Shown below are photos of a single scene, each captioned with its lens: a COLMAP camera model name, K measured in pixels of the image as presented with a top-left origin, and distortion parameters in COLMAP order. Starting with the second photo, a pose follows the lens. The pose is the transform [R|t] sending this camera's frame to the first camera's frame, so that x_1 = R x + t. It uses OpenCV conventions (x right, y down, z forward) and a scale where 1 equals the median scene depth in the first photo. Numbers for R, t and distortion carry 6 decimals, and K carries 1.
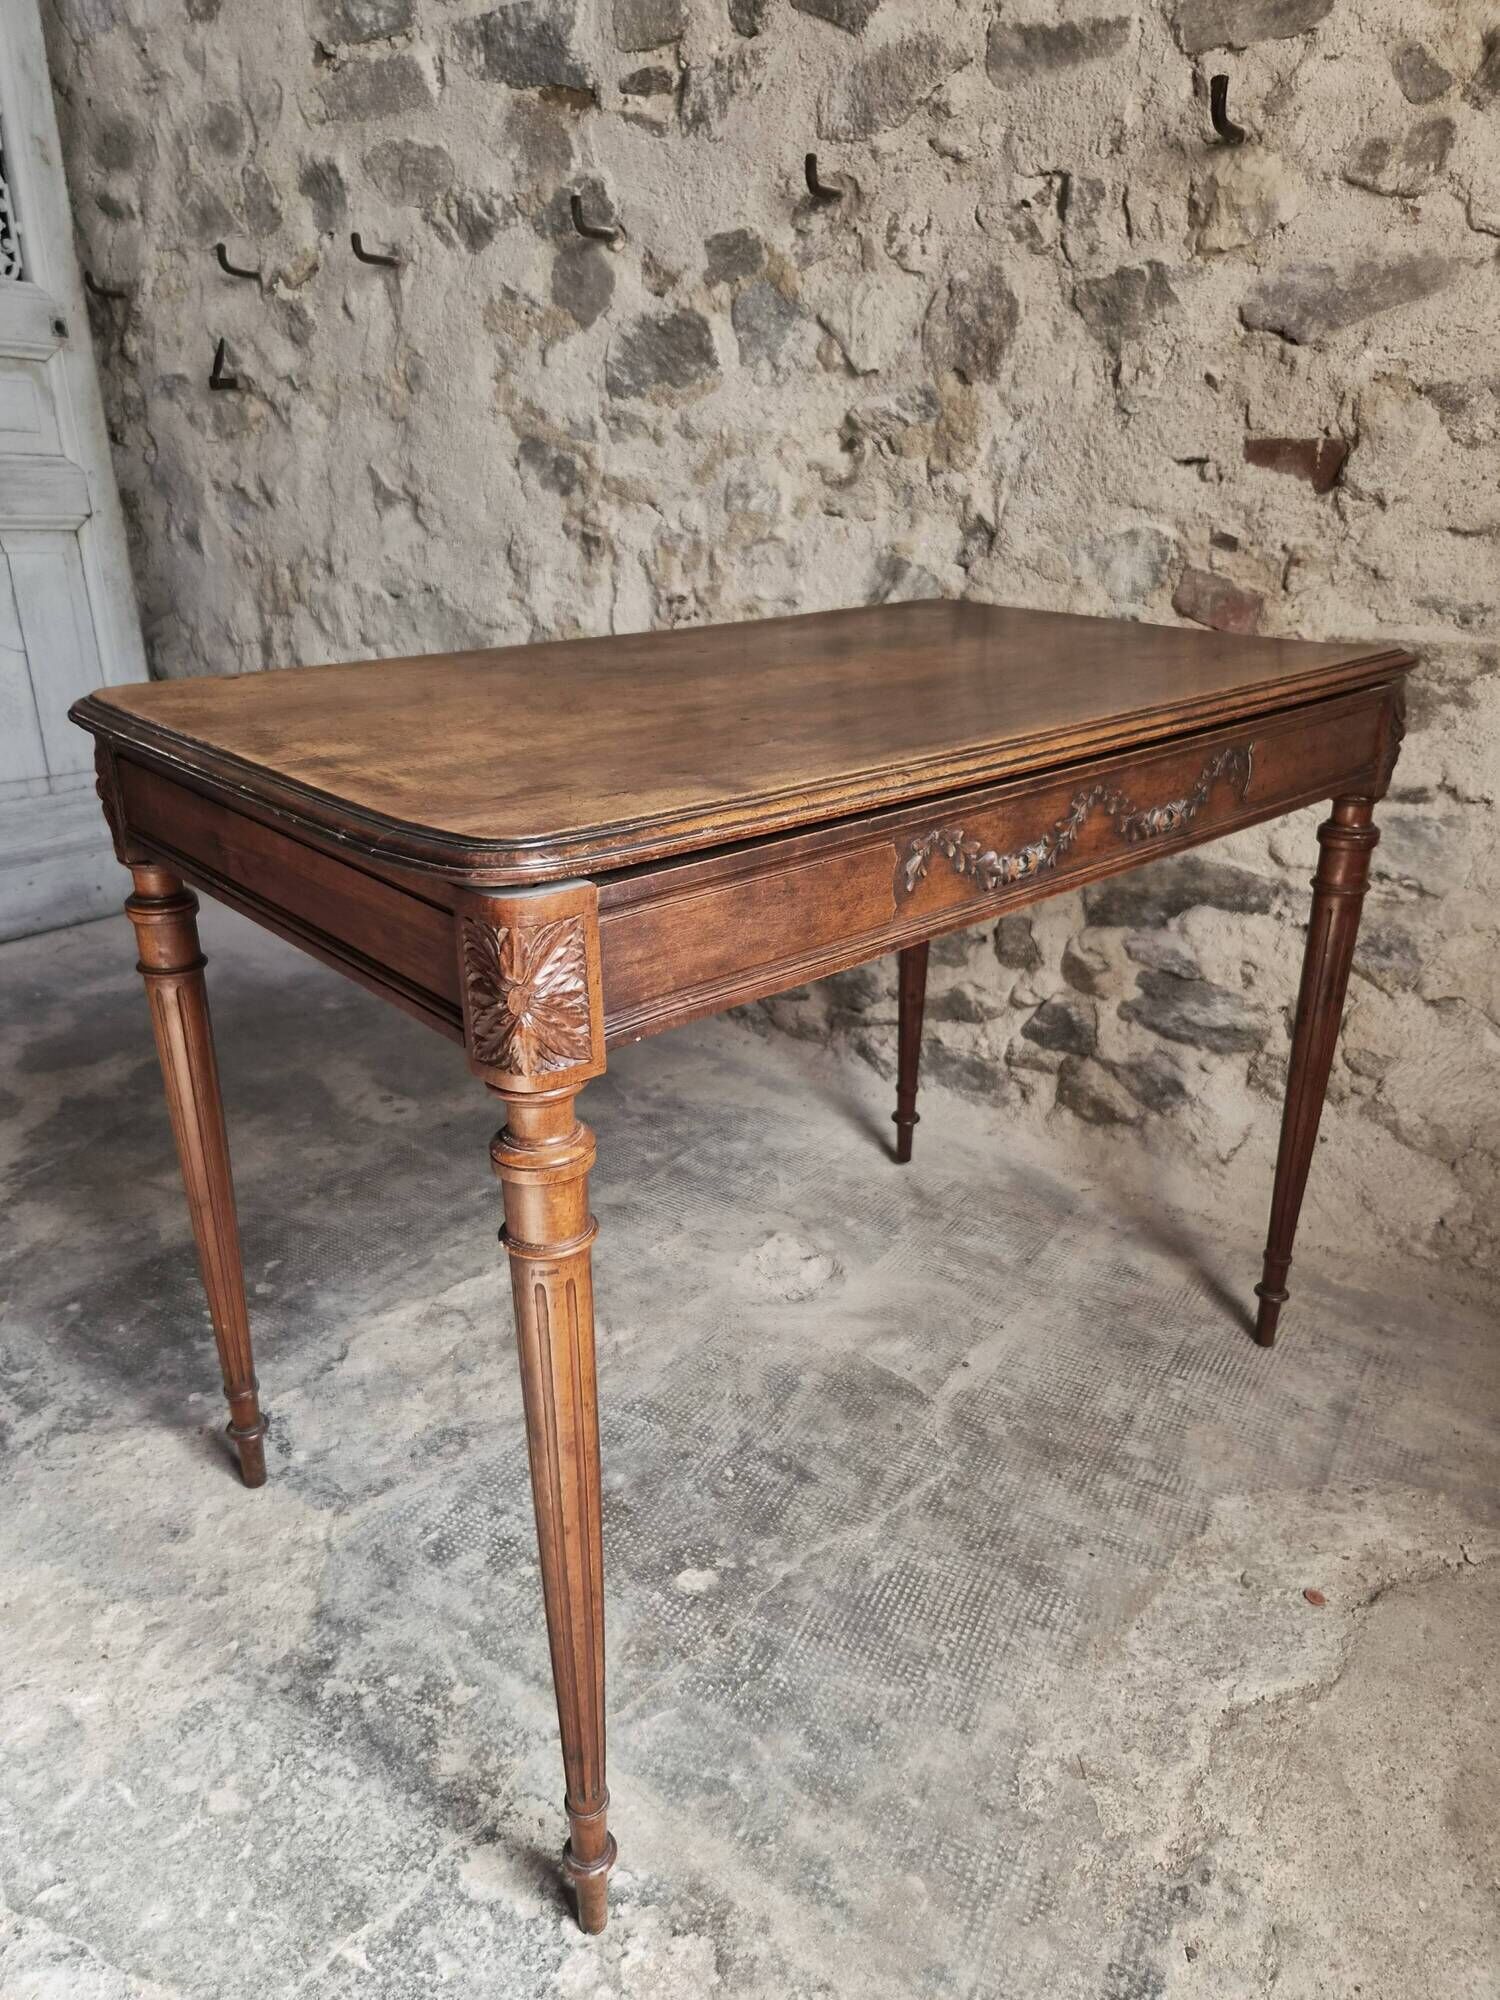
lens RADIAL K [[1352.7, 0, 748.3], [0, 1352.7, 999.9], [0, 0, 1]] dist [0.056276, -0.046946]
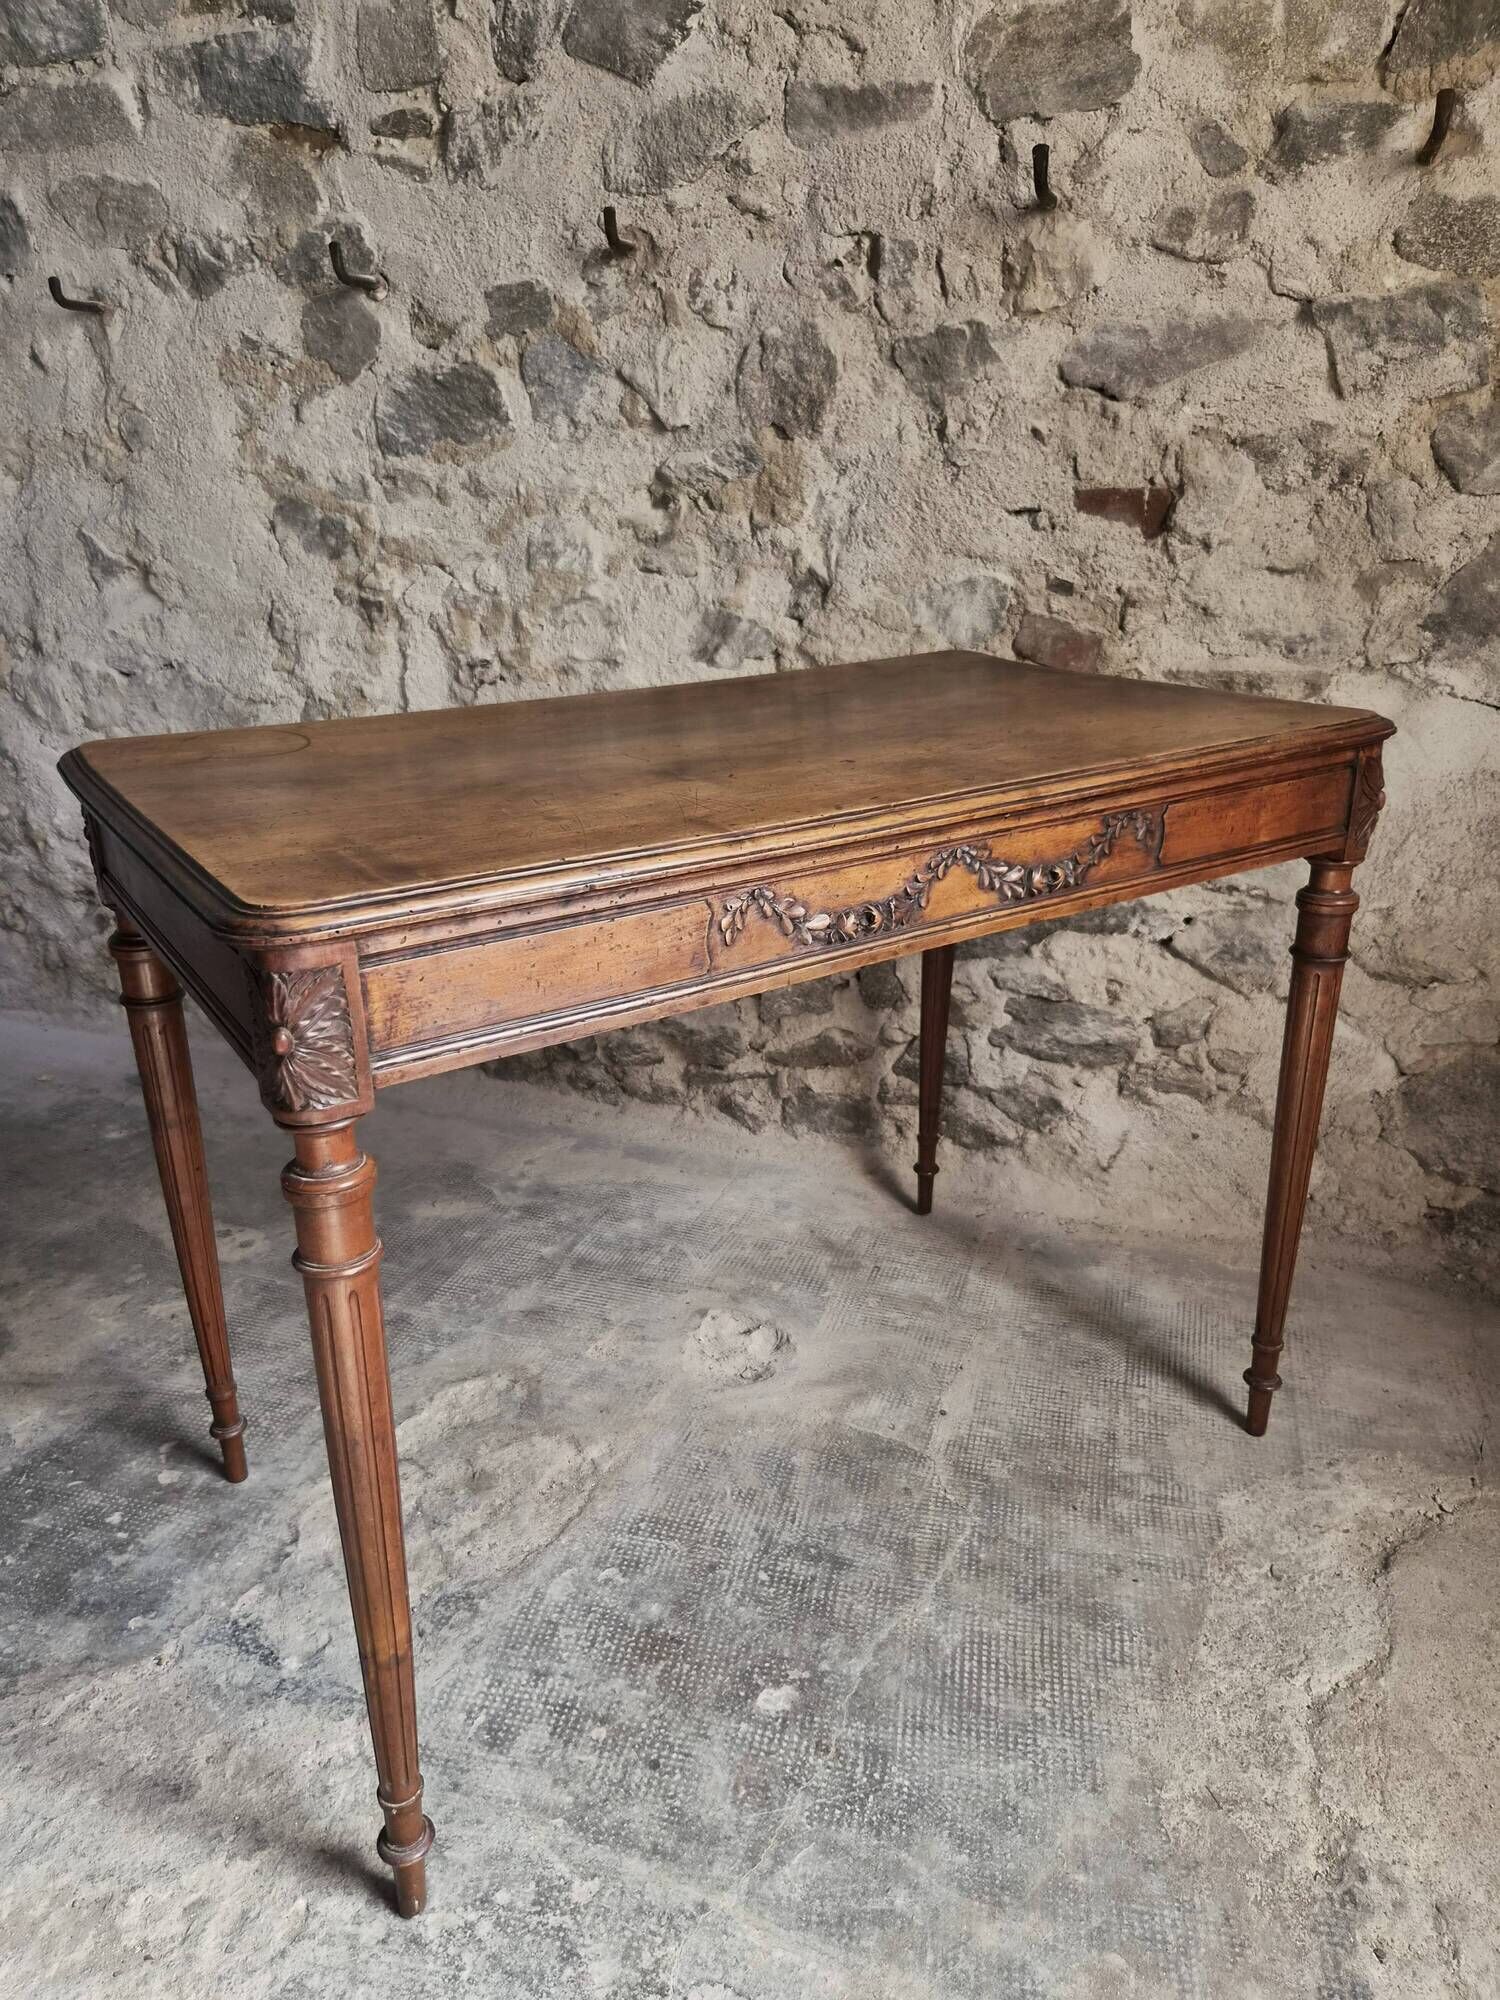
lens RADIAL K [[1348.8, 0, 744.1], [0, 1348.8, 1017.4], [0, 0, 1]] dist [0.059781, -0.048507]
pose [[0.963542, -0.120086, 0.239094, -0.167782], [0.122241, 0.992483, 0.005852, -0.040969], [-0.238000, 0.023589, 0.970979, 0.049335]]
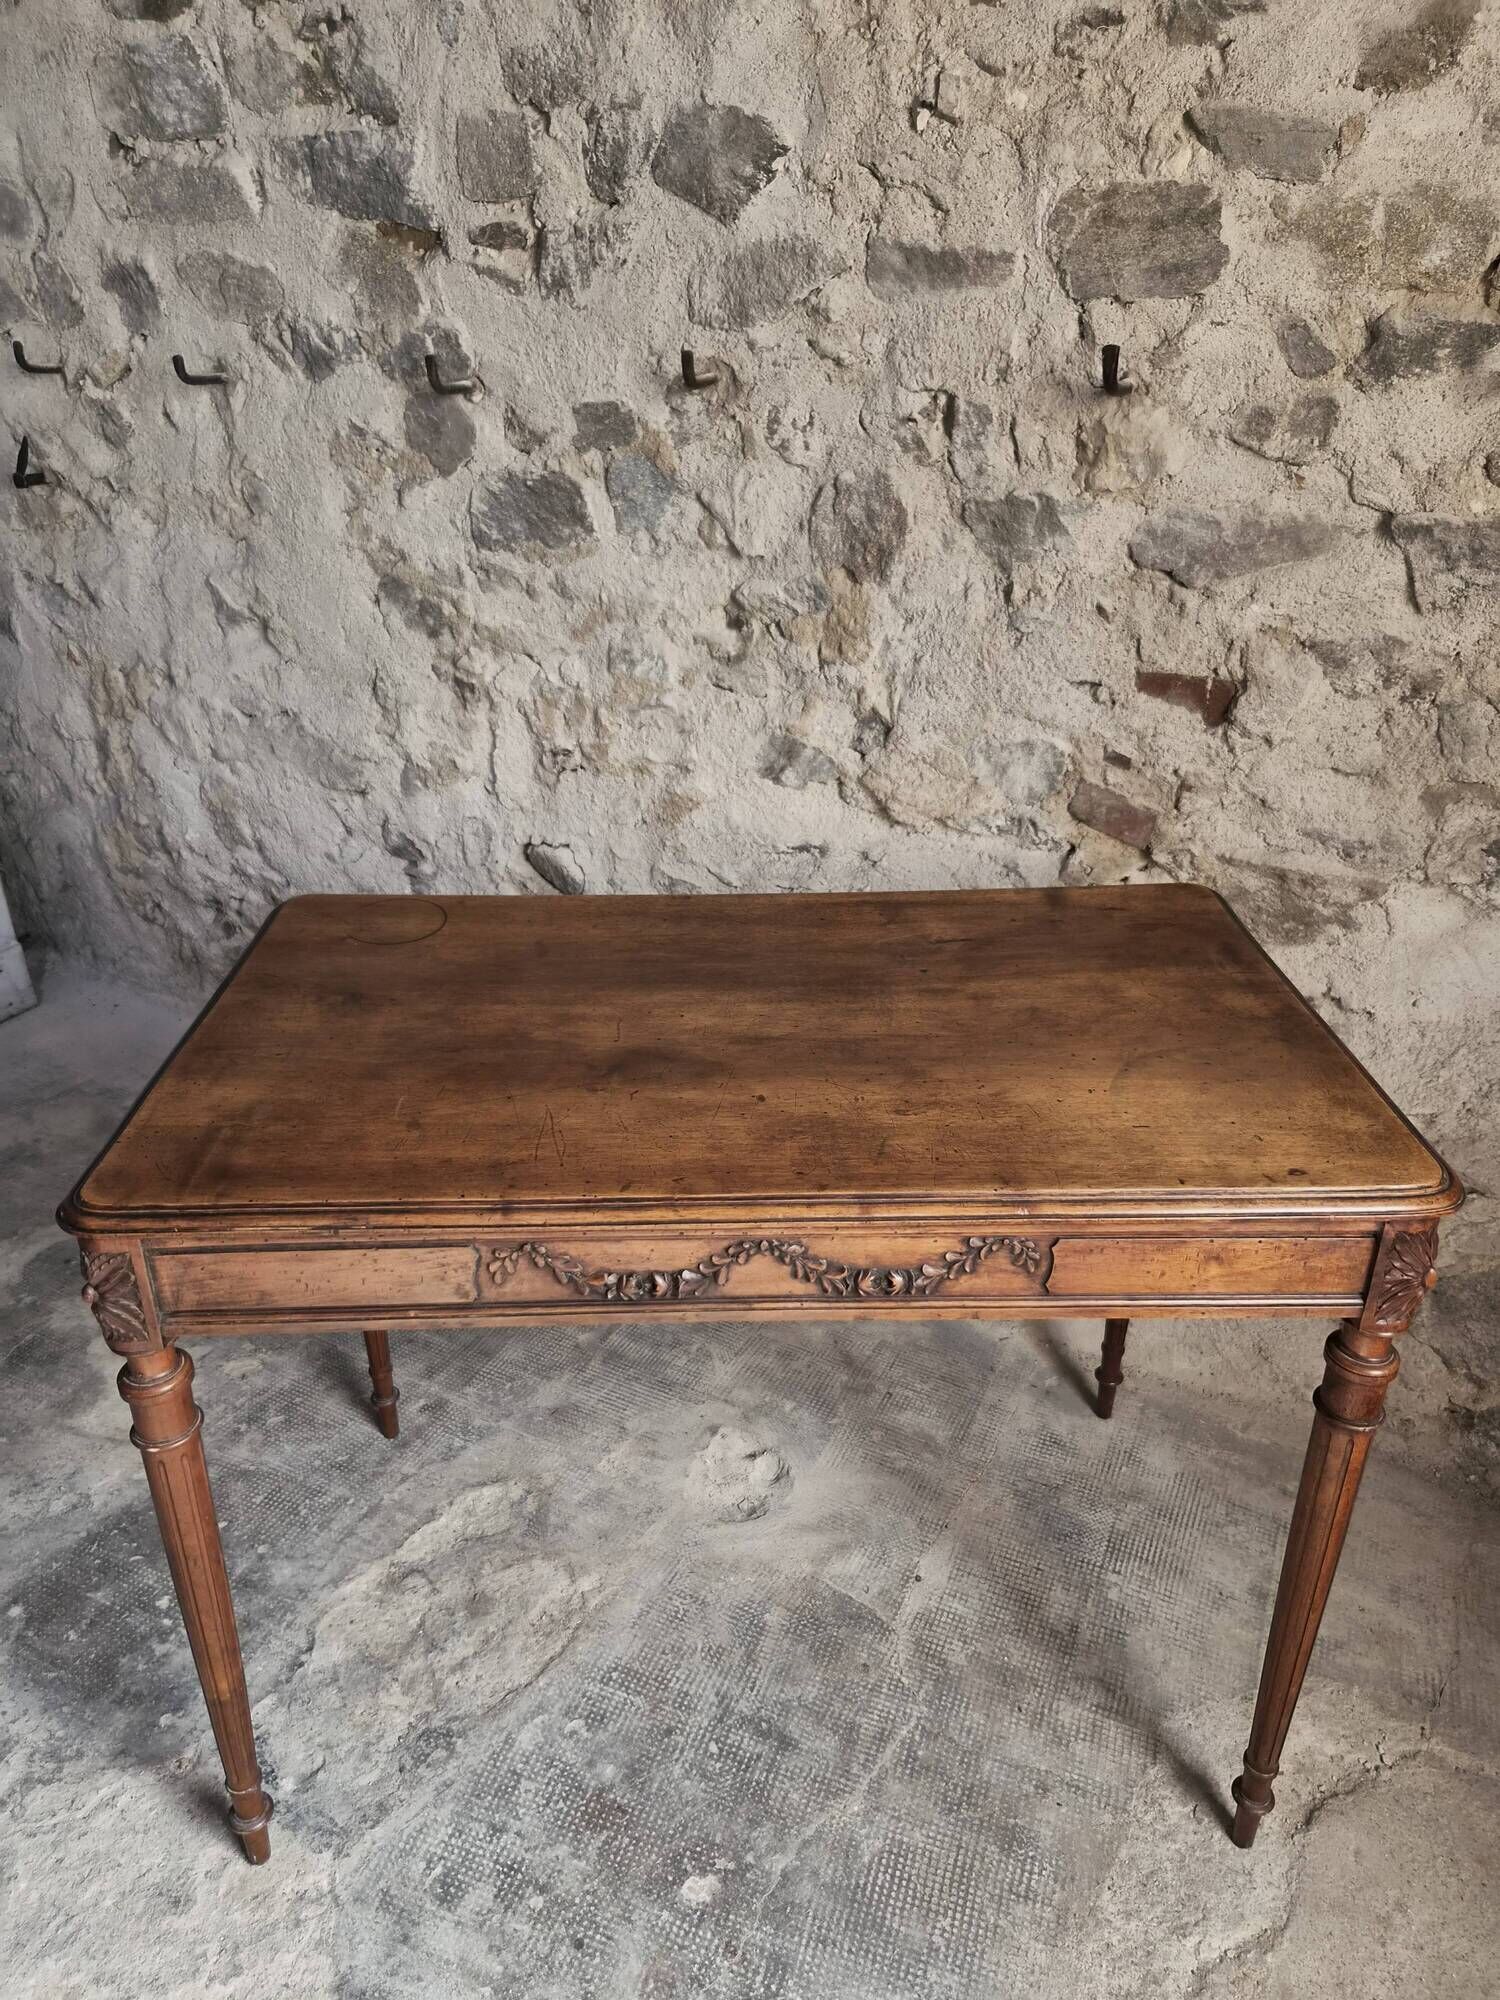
lens RADIAL K [[1349.2, 0, 747.8], [0, 1349.2, 1002.2], [0, 0, 1]] dist [0.061525, -0.047340]
pose [[0.991321, -0.069249, 0.111745, -0.052616], [0.059163, 0.994075, 0.091186, -0.252314], [-0.117397, -0.083784, 0.989544, 0.005710]]
